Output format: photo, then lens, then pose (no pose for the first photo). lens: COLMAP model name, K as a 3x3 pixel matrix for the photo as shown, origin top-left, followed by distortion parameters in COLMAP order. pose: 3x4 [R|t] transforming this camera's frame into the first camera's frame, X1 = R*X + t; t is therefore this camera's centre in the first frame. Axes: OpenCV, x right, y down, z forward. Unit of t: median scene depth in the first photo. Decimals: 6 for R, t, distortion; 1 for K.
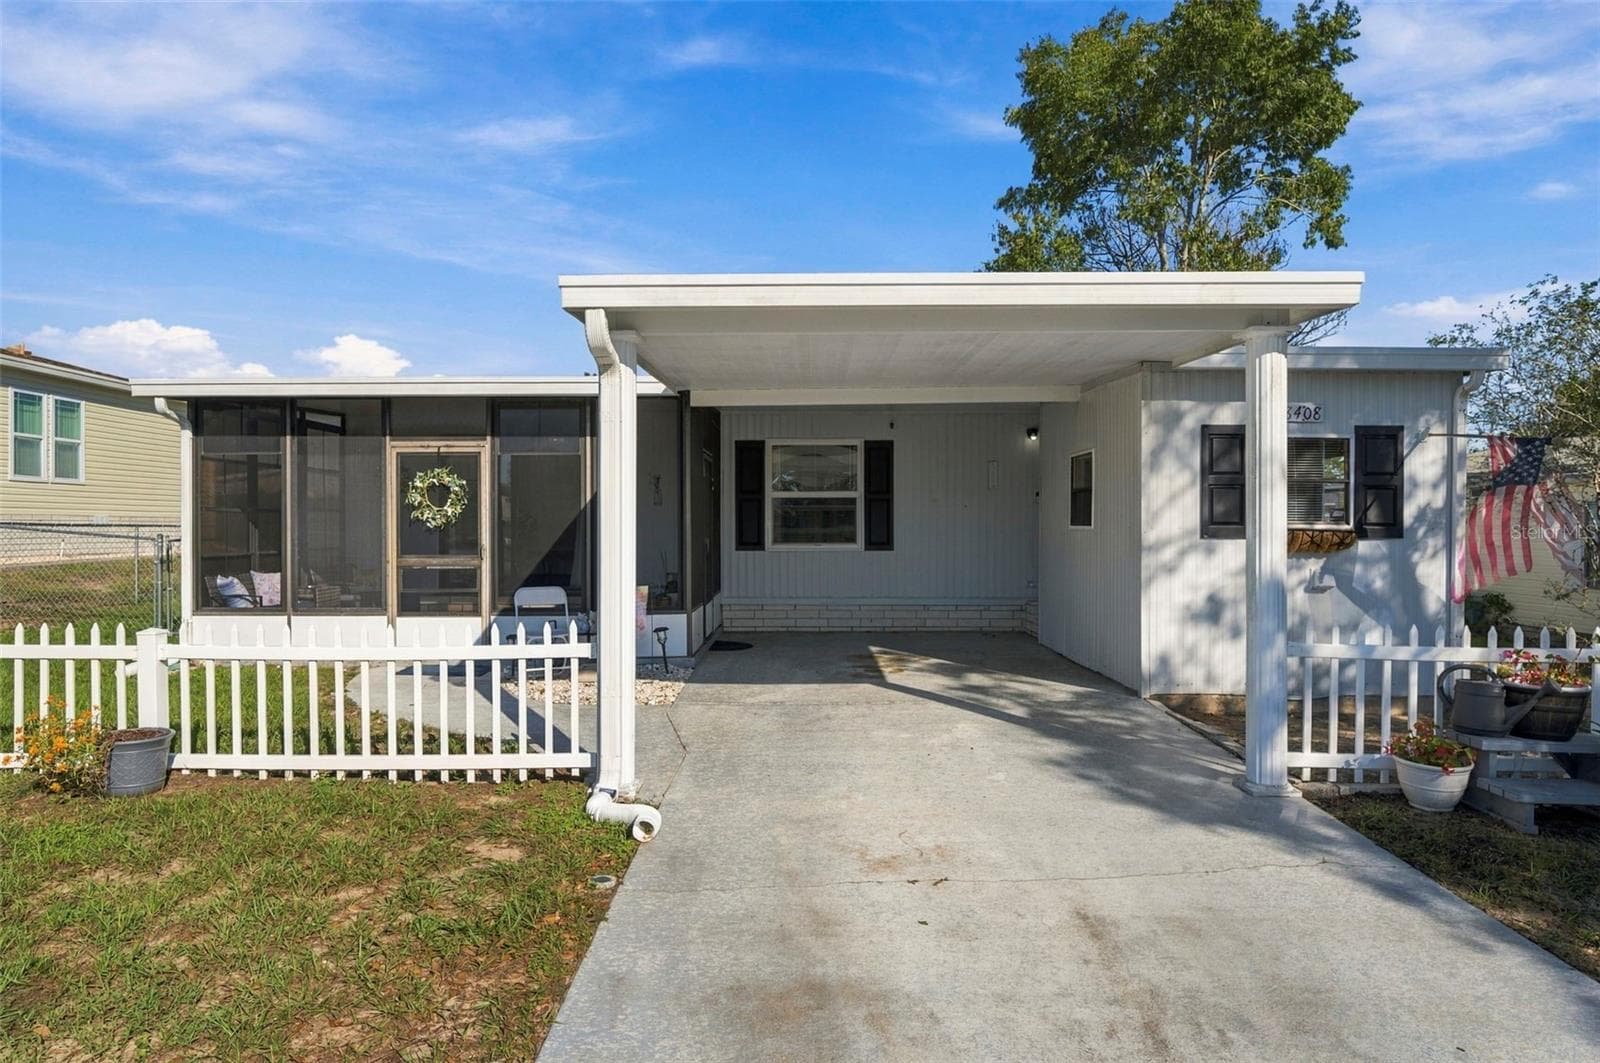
lens RADIAL K [[979.7, 0, 803.3], [0, 979.7, 527.6], [0, 0, 1]] dist [-0.002091, -0.000565]
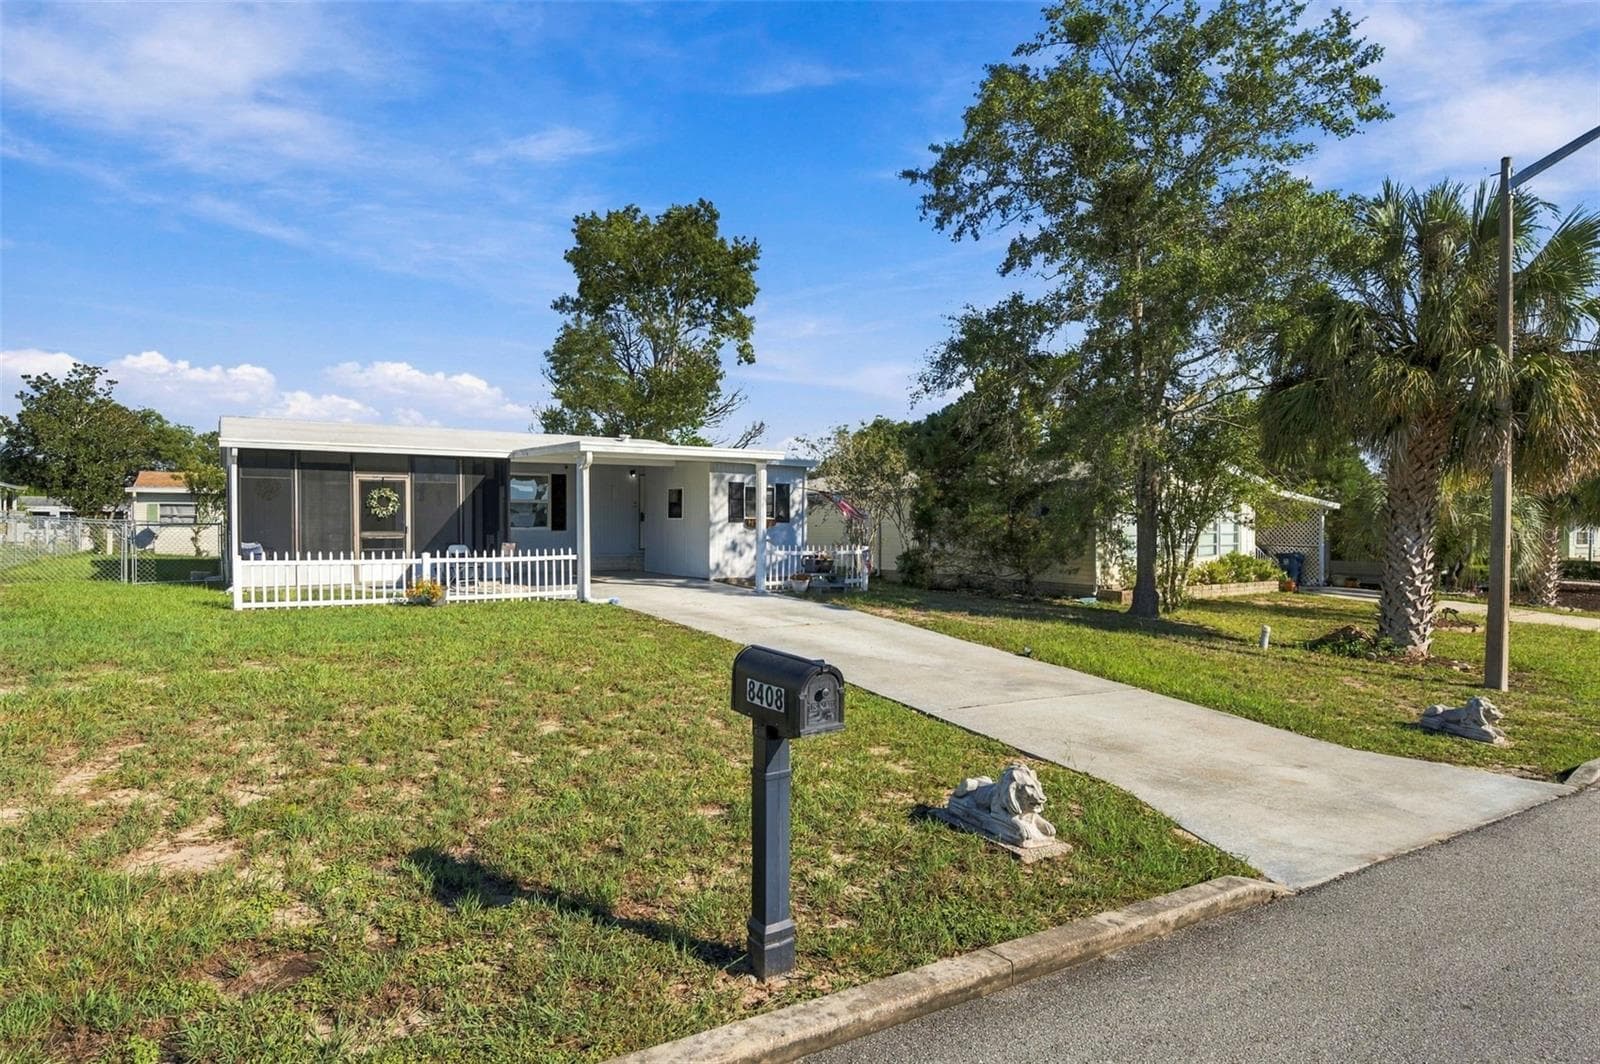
lens RADIAL K [[887.0, 0, 802.1], [0, 887.0, 532.5], [0, 0, 1]] dist [-0.003729, -0.001259]
pose [[0.831895, -0.006595, 0.554894, -0.667123], [-0.001736, 0.999894, 0.014485, 0.002369], [-0.554931, -0.013013, 0.831795, -0.987624]]
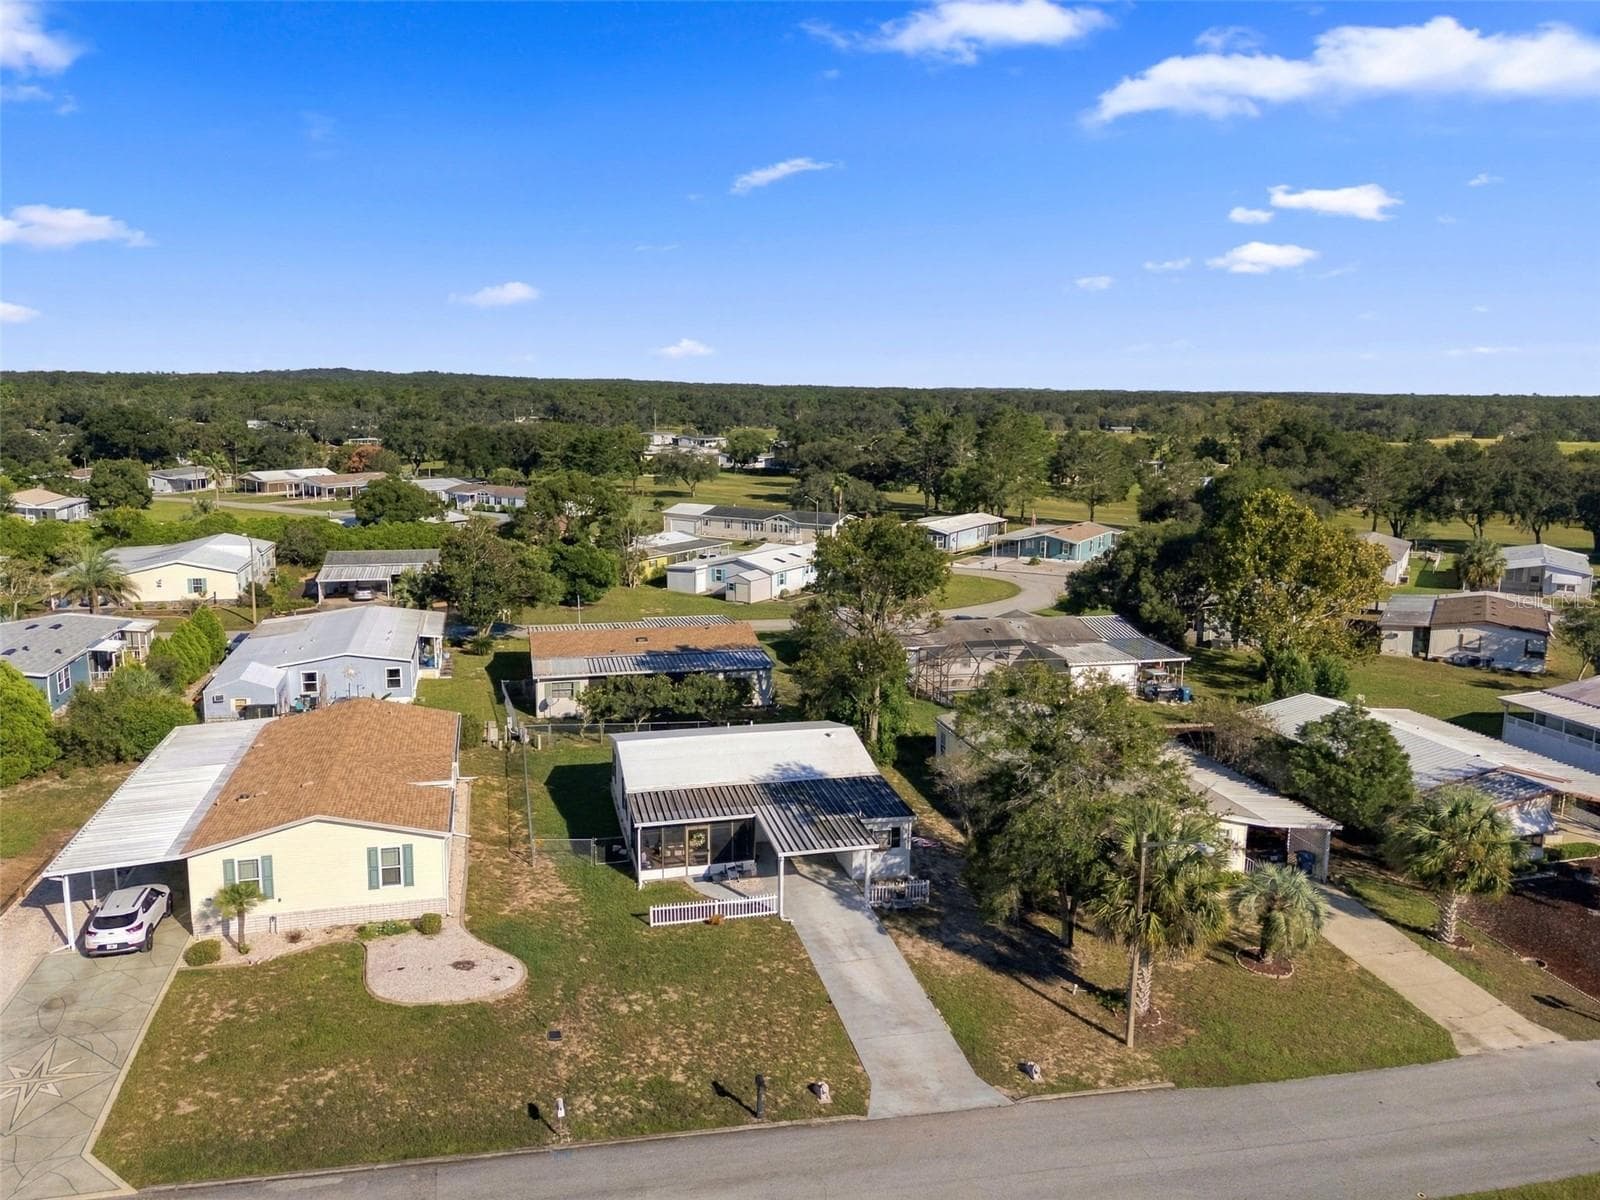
lens RADIAL K [[1173.4, 0, 798.1], [0, 1173.4, 600.3], [0, 0, 1]] dist [0.078357, -0.071820]
pose [[0.966419, -0.034400, 0.254657, -1.231915], [-0.012130, 0.983787, 0.178929, -1.996666], [-0.256684, -0.176009, 0.950334, -3.846057]]
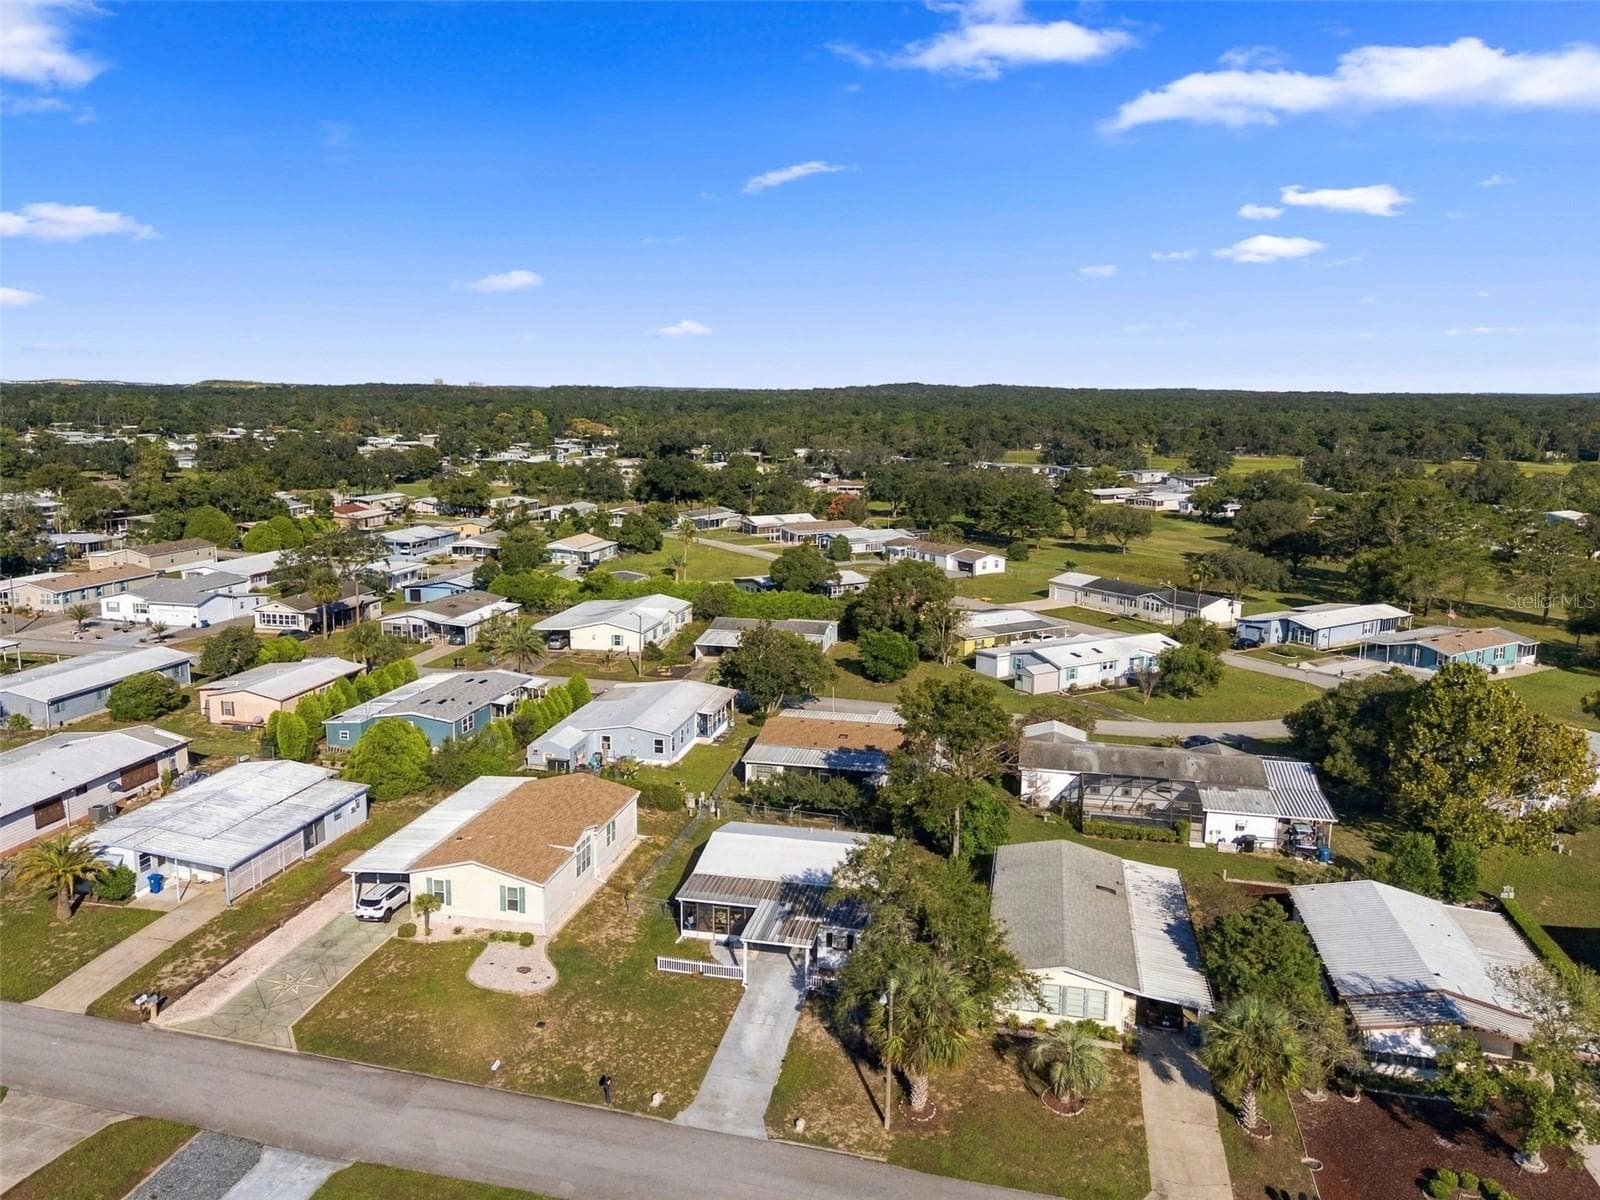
lens RADIAL K [[1173.4, 0, 798.1], [0, 1173.4, 600.3], [0, 0, 1]] dist [0.078357, -0.071820]
pose [[0.979177, 0.044345, -0.198106, 1.482329], [-0.008584, 0.984022, 0.177839, -3.304165], [0.202827, -0.172435, 0.963913, -5.710879]]
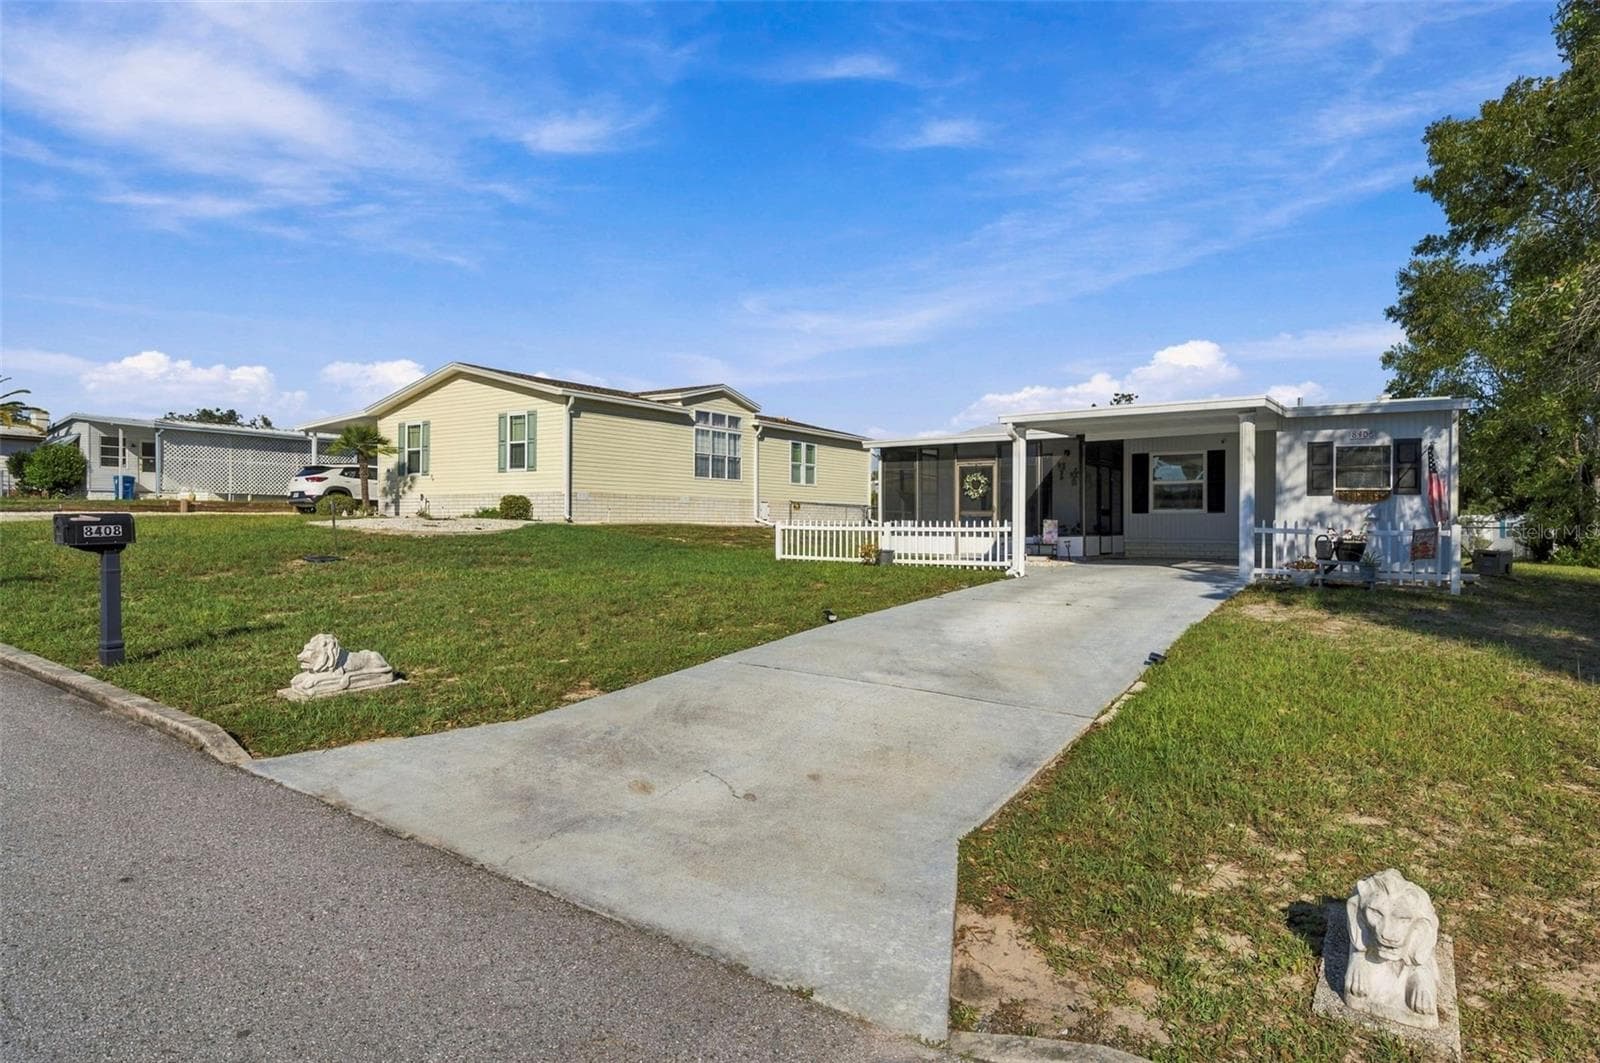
lens RADIAL K [[896.8, 0, 808.5], [0, 896.8, 525.6], [0, 0, 1]] dist [-0.007368, -0.001502]
pose [[0.836676, 0.003725, -0.547686, 0.459704], [-0.004440, 0.999990, 0.000019, 0.065767], [0.547680, 0.002416, 0.836684, -0.994637]]
